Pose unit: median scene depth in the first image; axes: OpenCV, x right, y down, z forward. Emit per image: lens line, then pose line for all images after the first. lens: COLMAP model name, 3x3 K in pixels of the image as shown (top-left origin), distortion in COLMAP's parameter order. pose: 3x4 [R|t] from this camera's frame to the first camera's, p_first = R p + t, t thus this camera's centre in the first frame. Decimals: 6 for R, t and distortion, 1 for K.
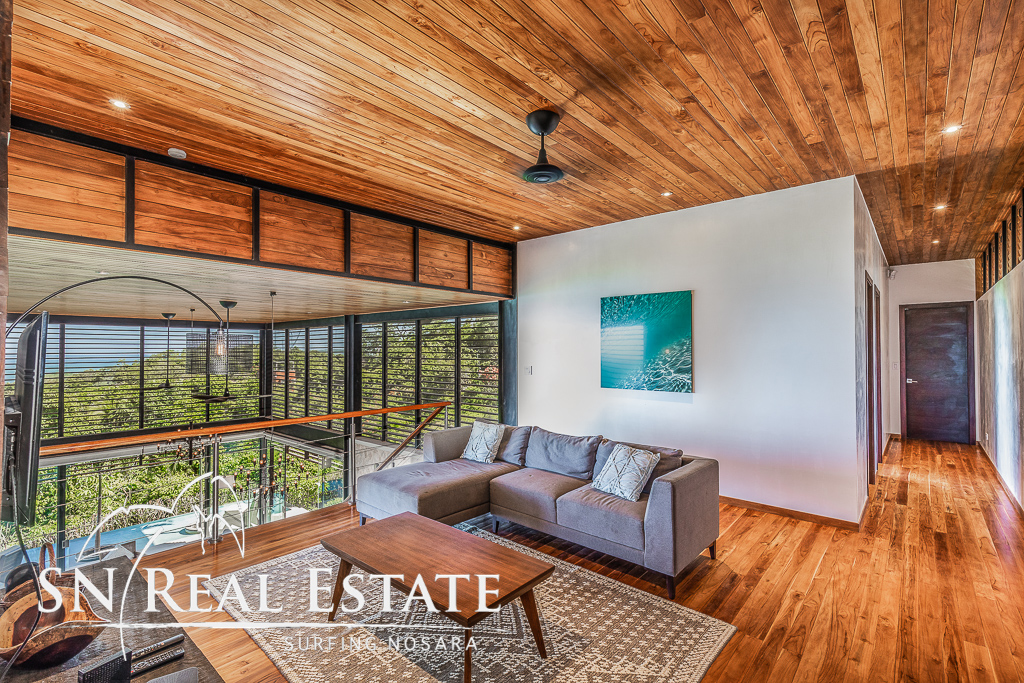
lens RADIAL K [[466.0, 0, 516.9], [0, 466.0, 342.0], [0, 0, 1]] dist [-0.003296, -0.000469]
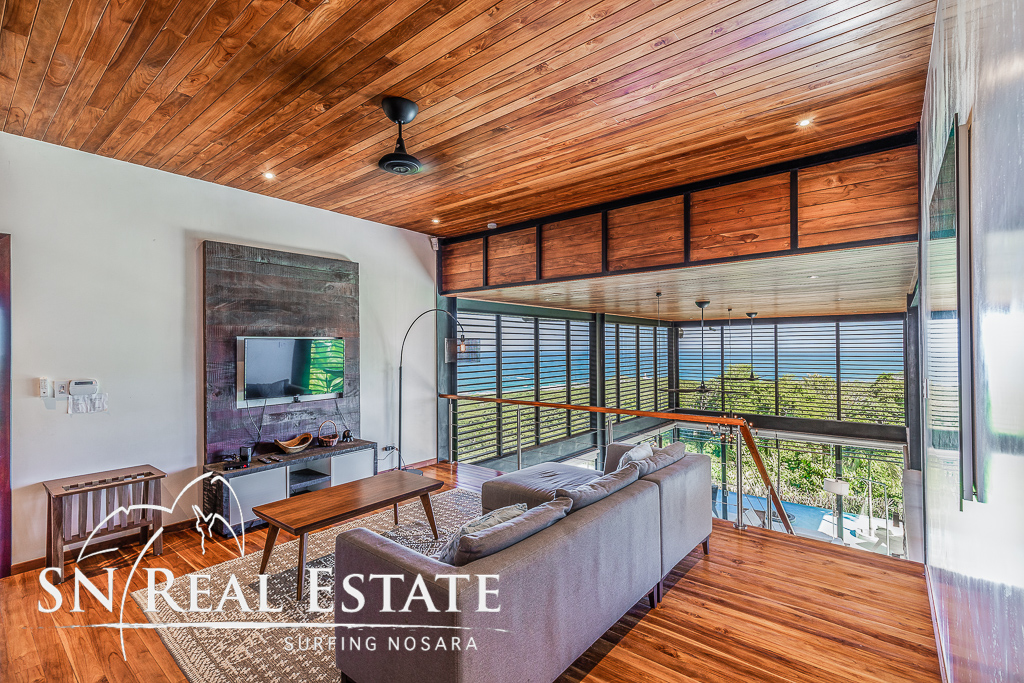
lens RADIAL K [[466.0, 0, 516.2], [0, 466.0, 346.8], [0, 0, 1]] dist [-0.003296, -0.000469]
pose [[0.017588, -0.003159, -0.999840, 0.622975], [0.026609, 0.999642, -0.002691, 0.013516], [0.999491, -0.026558, 0.017666, 0.738680]]
